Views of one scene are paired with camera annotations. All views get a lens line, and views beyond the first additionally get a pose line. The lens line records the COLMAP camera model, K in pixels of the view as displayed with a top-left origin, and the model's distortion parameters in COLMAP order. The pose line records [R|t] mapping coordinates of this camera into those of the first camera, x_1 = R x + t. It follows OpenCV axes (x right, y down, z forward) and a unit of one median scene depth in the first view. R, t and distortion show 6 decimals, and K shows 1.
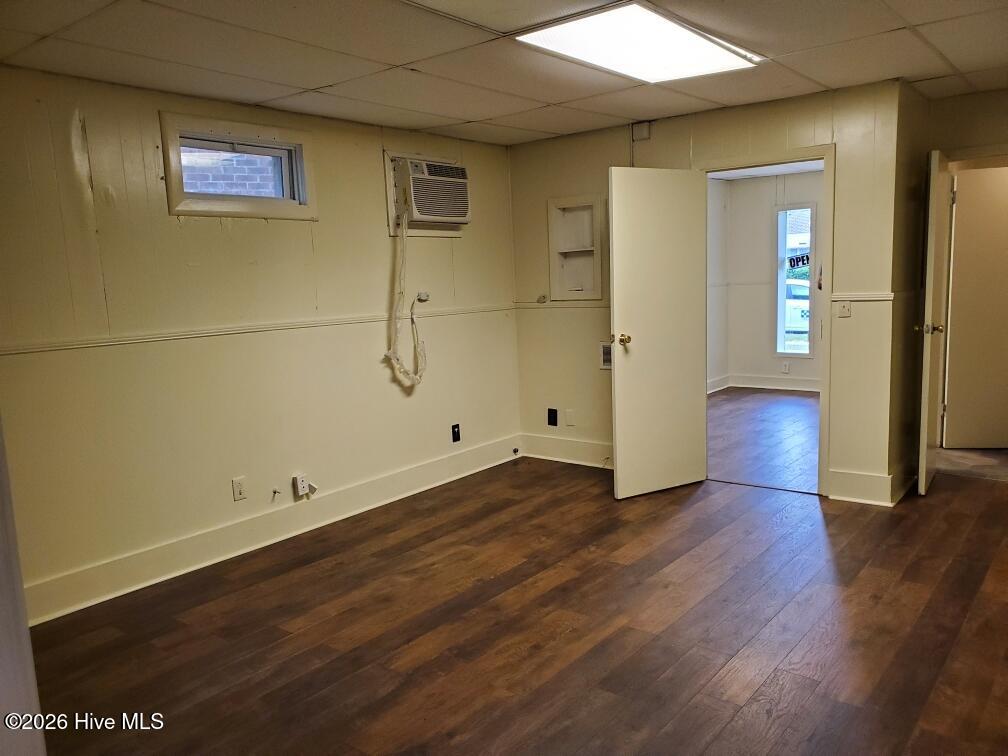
lens RADIAL K [[788.7, 0, 505.9], [0, 788.7, 381.5], [0, 0, 1]] dist [0.011071, -0.006654]
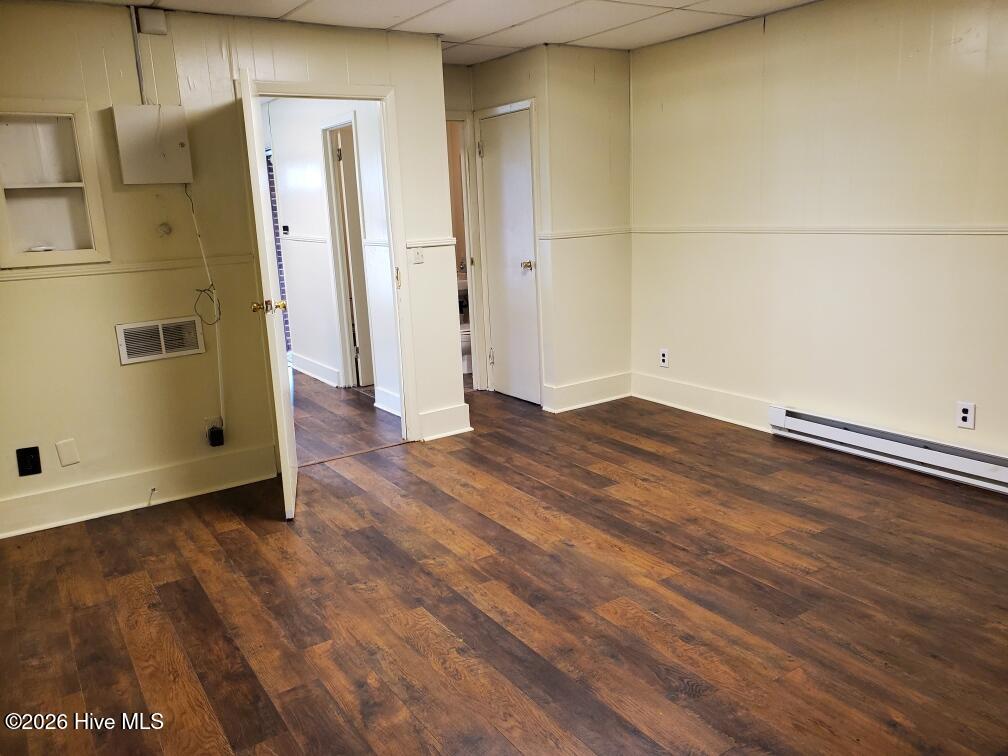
lens RADIAL K [[788.7, 0, 505.9], [0, 788.7, 381.5], [0, 0, 1]] dist [0.011071, -0.006654]
pose [[0.313545, -0.187349, 0.930908, -0.572591], [0.164312, 0.976260, 0.141134, -0.062361], [-0.935249, 0.108708, 0.336885, 0.657890]]
